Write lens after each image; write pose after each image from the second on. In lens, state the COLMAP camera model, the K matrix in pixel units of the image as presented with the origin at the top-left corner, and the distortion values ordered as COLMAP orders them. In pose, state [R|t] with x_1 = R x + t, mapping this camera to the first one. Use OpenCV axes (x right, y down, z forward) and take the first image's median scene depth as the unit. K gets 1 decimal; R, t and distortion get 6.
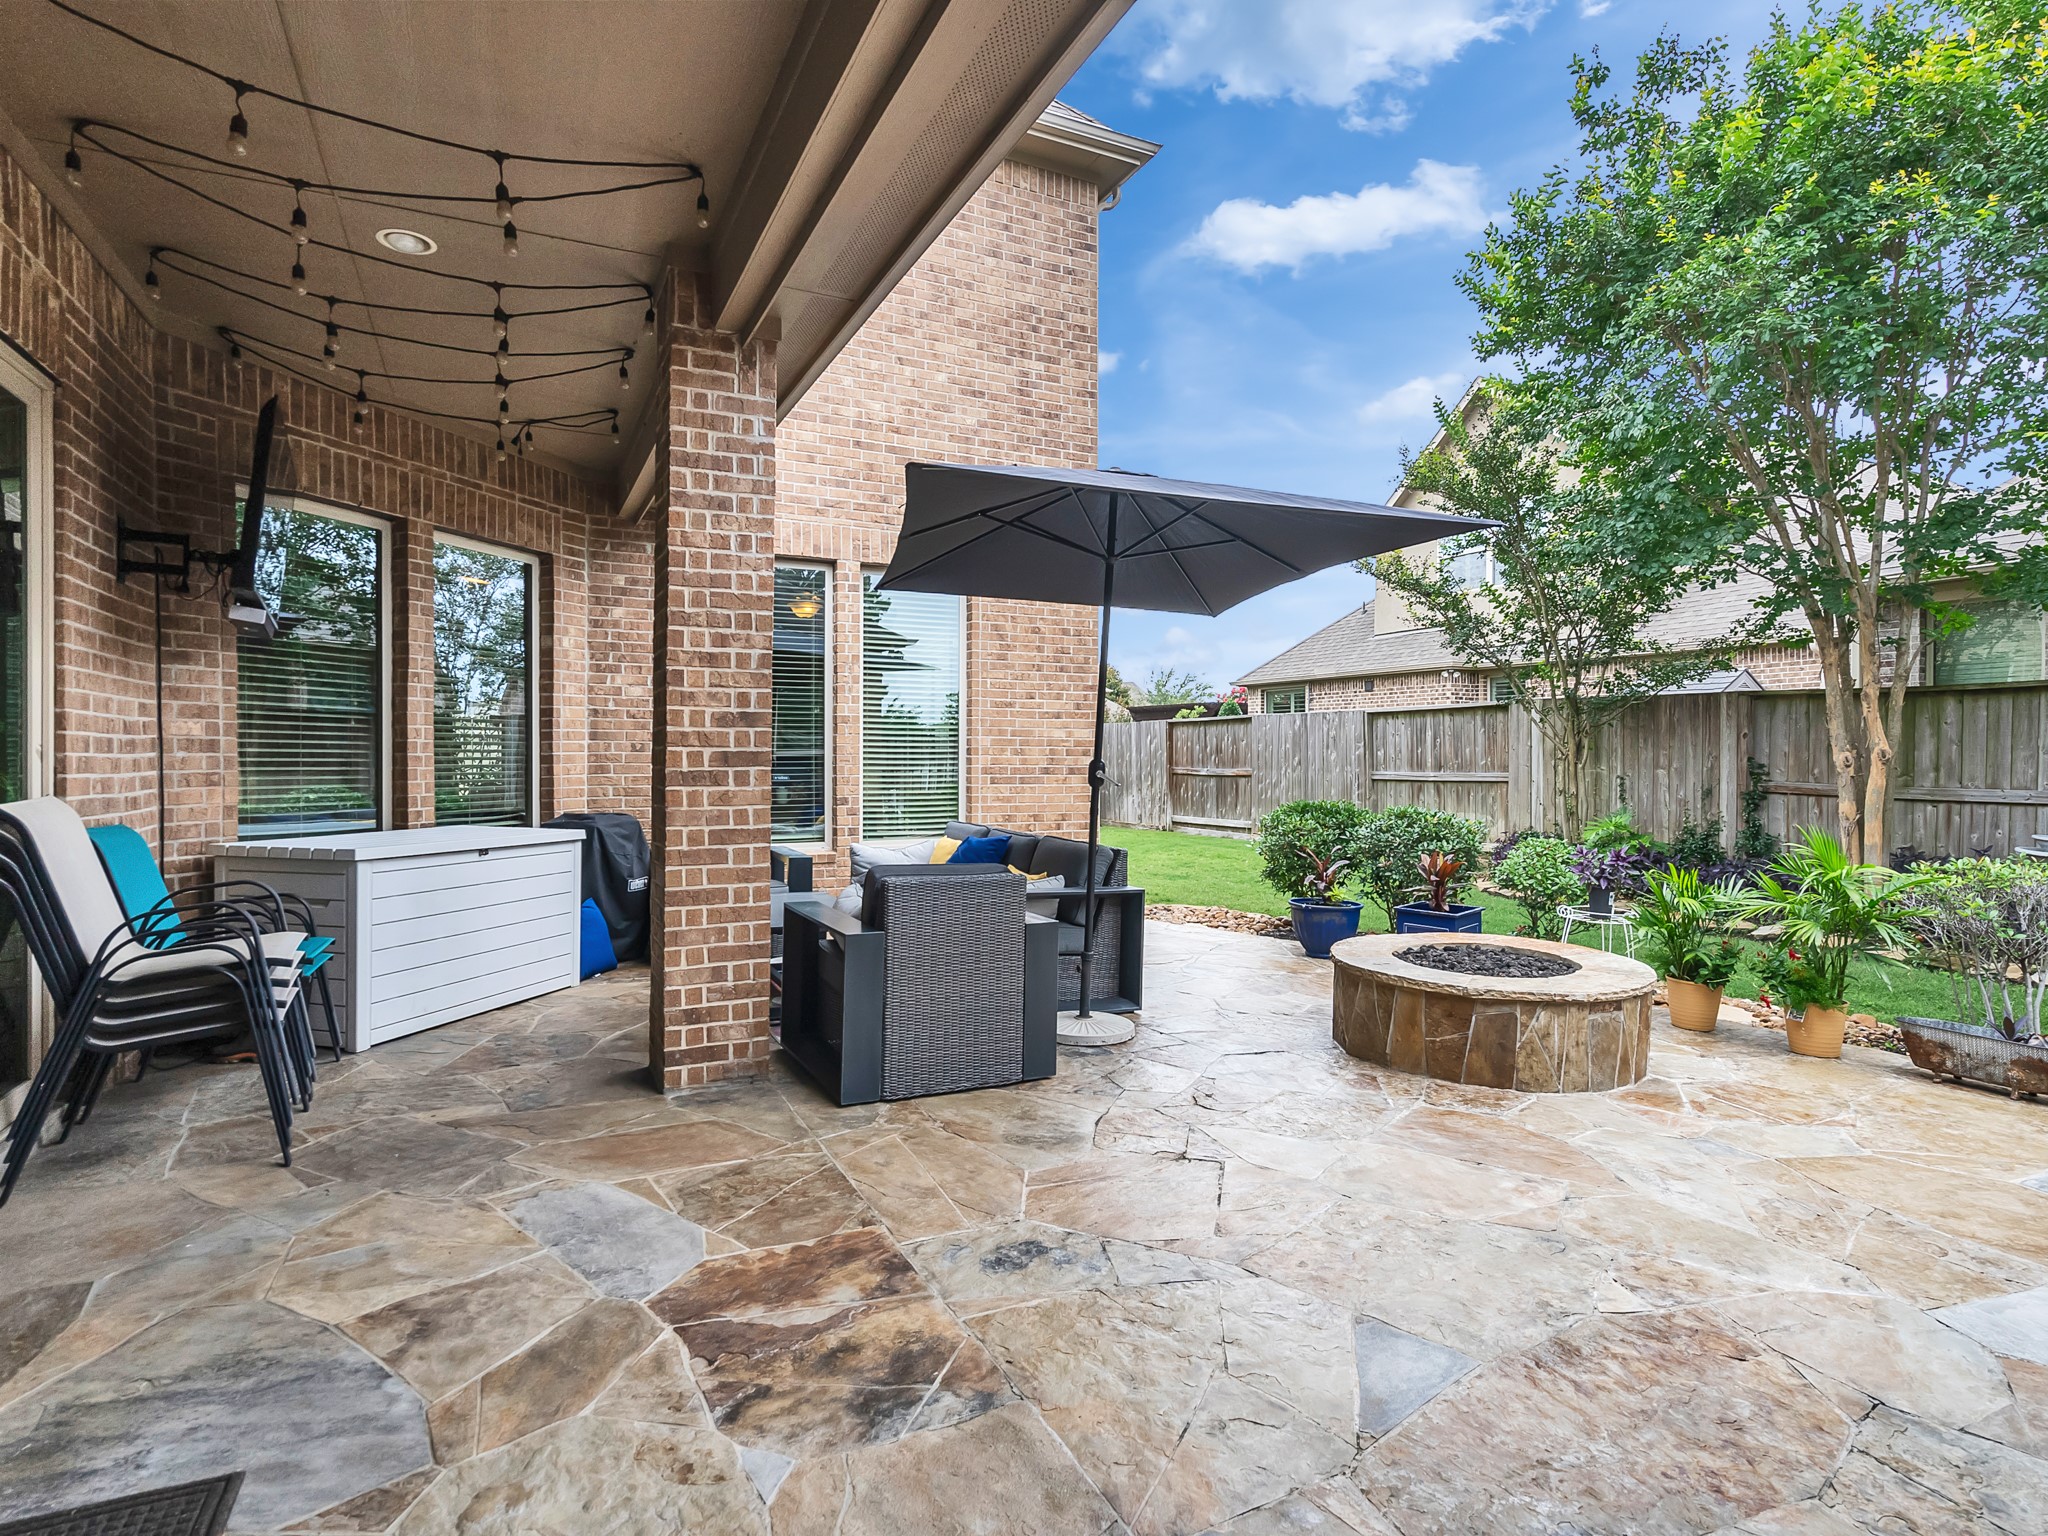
lens RADIAL K [[1047.1, 0, 1019.6], [0, 1047.1, 764.4], [0, 0, 1]] dist [-0.004406, 0.003640]
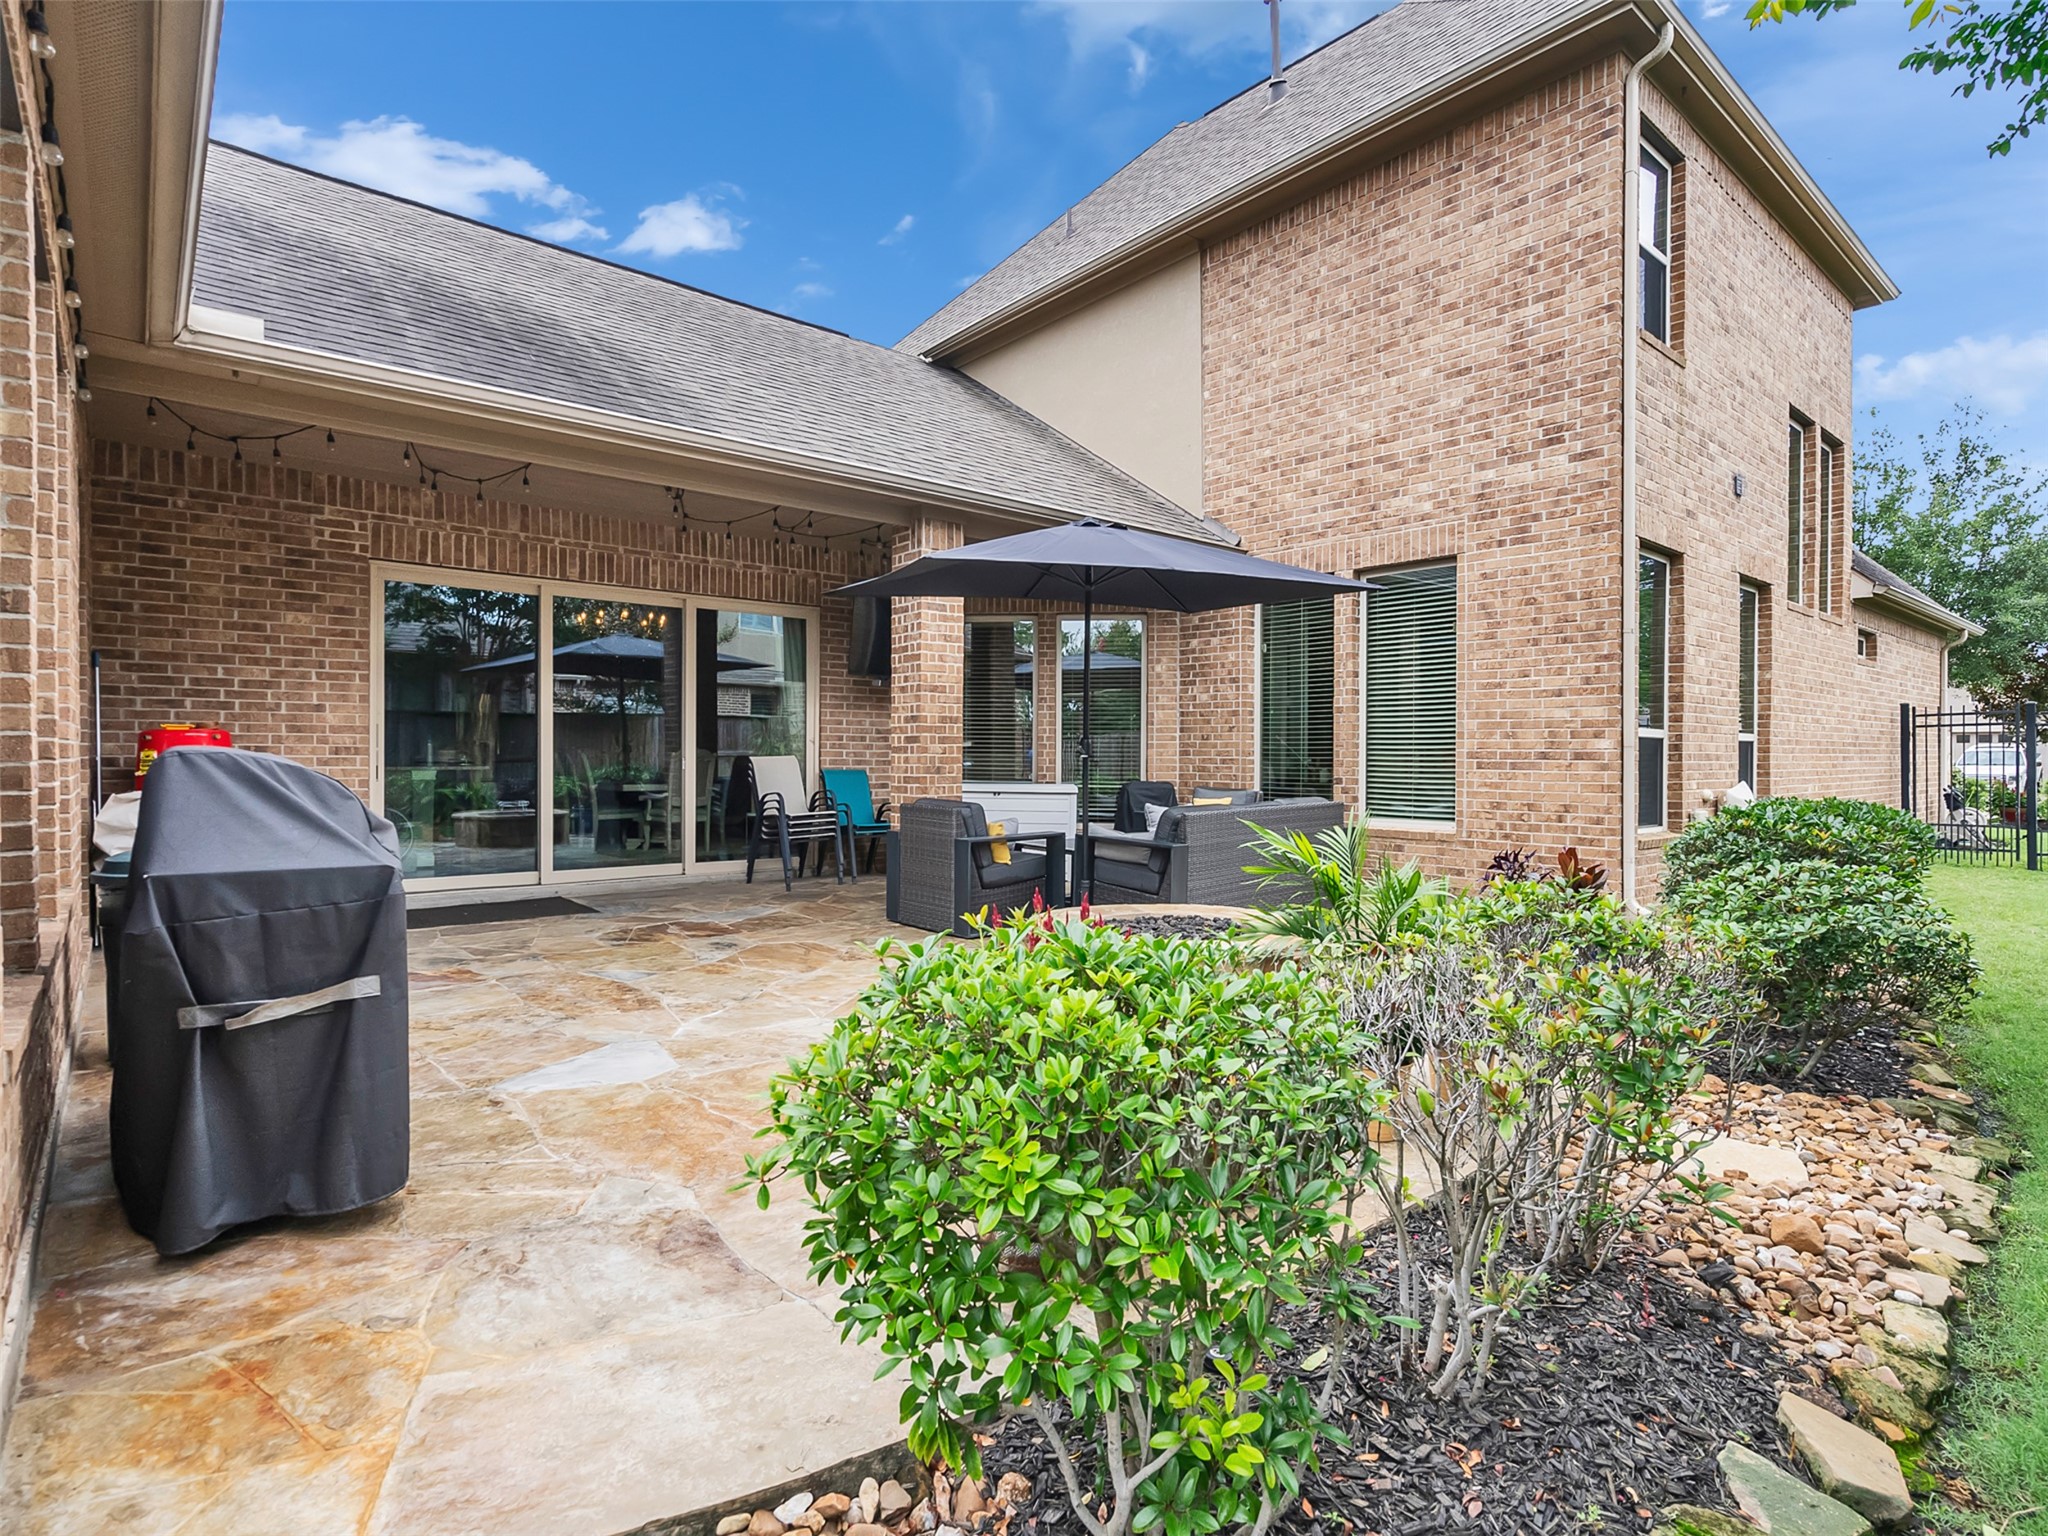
lens RADIAL K [[1047.1, 0, 1023.2], [0, 1047.1, 764.6], [0, 0, 1]] dist [-0.004406, 0.003640]
pose [[0.252219, 0.007926, -0.967638, 0.805156], [-0.007207, 0.999954, 0.006312, 0.011696], [0.967643, 0.005382, 0.252264, 0.352422]]
